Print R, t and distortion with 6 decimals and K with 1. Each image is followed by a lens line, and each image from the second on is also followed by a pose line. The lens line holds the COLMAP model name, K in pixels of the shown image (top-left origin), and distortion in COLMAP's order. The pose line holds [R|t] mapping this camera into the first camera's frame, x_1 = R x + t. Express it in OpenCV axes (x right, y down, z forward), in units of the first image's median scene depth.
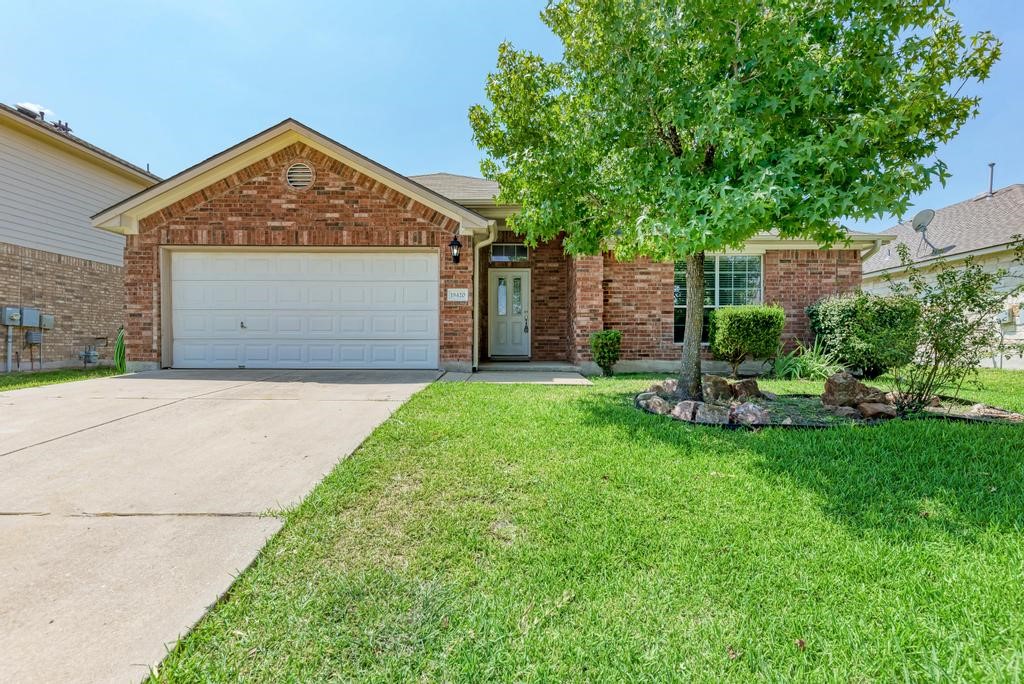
lens RADIAL K [[472.8, 0, 520.1], [0, 472.8, 341.5], [0, 0, 1]] dist [-0.002008, 0.000019]
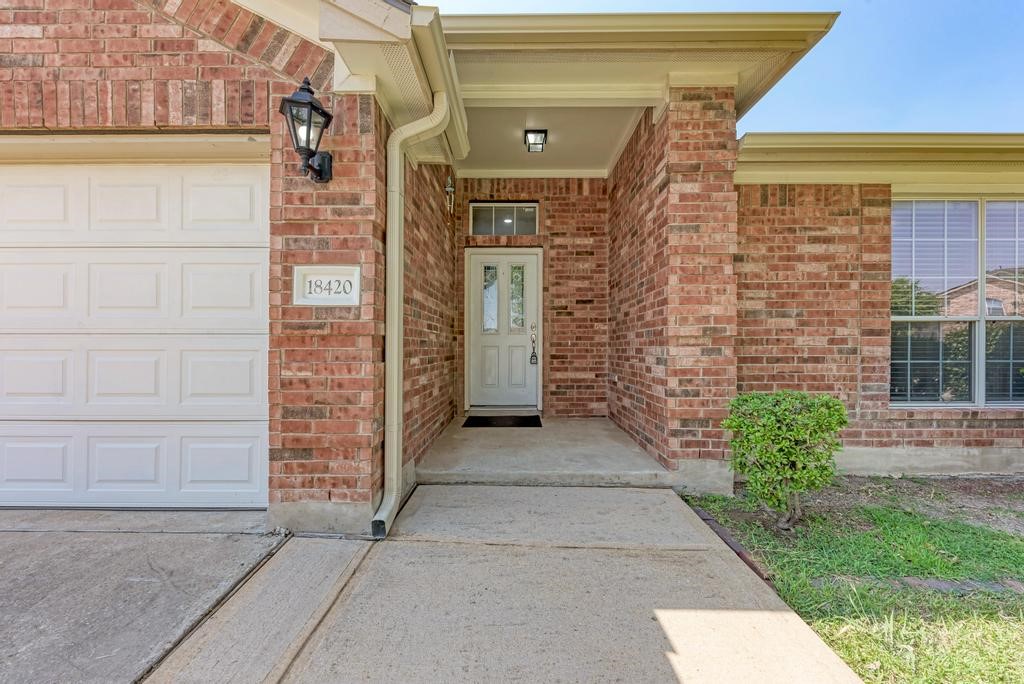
lens RADIAL K [[382.4, 0, 504.7], [0, 382.4, 351.0], [0, 0, 1]] dist [0.000295, -0.000278]
pose [[0.999307, 0.001210, -0.037200, -0.005085], [-0.000379, 0.999751, 0.022332, -0.053008], [0.037218, -0.022302, 0.999058, 0.648912]]
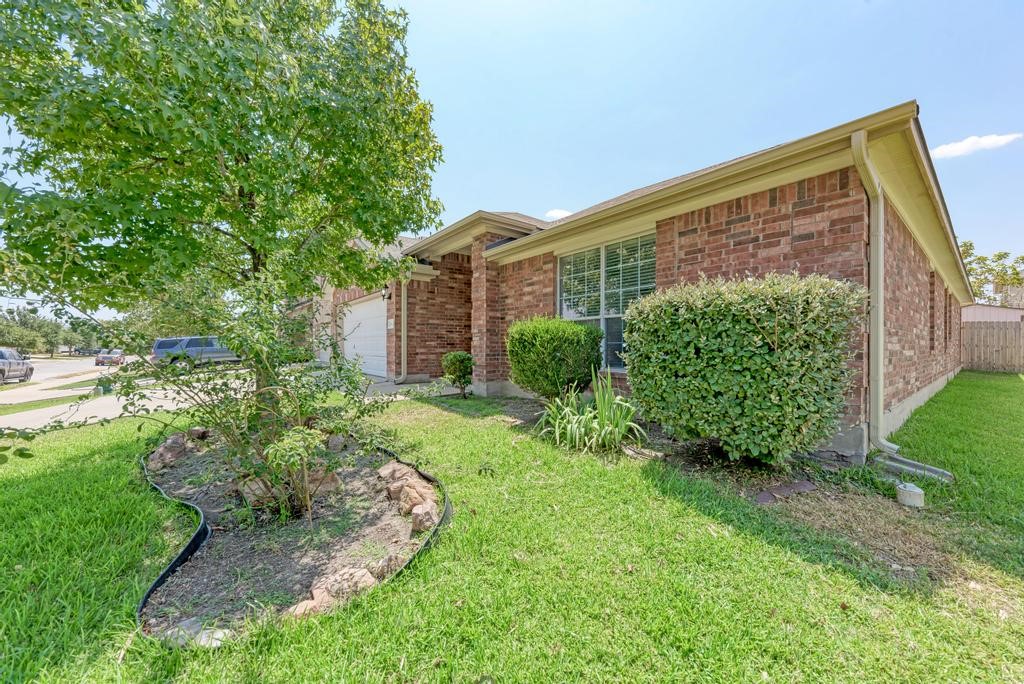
lens RADIAL K [[382.4, 0, 515.5], [0, 382.4, 344.7], [0, 0, 1]] dist [0.000295, -0.000278]
pose [[0.609936, -0.002781, -0.792446, 0.809532], [0.007659, 0.999968, 0.002386, -0.034866], [0.792414, -0.007525, 0.609938, 0.548283]]
